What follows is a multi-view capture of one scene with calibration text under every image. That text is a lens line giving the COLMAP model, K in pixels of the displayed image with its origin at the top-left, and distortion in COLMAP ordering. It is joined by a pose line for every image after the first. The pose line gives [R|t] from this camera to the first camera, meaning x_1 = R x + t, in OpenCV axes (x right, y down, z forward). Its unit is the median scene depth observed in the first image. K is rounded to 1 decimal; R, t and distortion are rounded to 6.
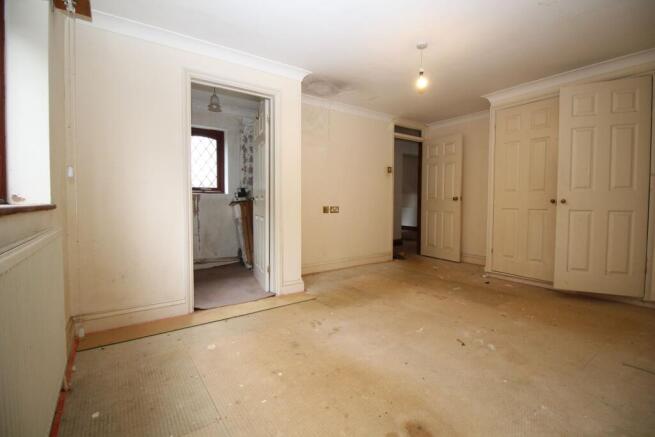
lens RADIAL K [[309.4, 0, 328.0], [0, 309.4, 215.9], [0, 0, 1]] dist [-0.002567, -0.000410]
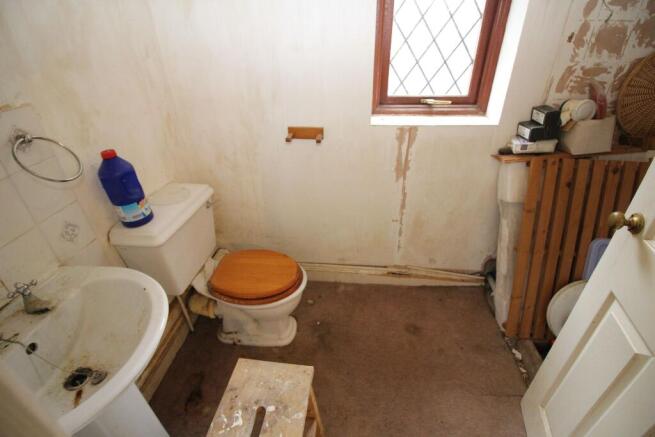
lens RADIAL K [[309.4, 0, 326.0], [0, 309.4, 219.8], [0, 0, 1]] dist [-0.002567, -0.000410]
pose [[0.769290, 0.300672, -0.563729, -0.242580], [-0.026766, 0.896735, 0.441758, -0.120486], [0.638339, -0.324751, 0.697896, 0.601637]]
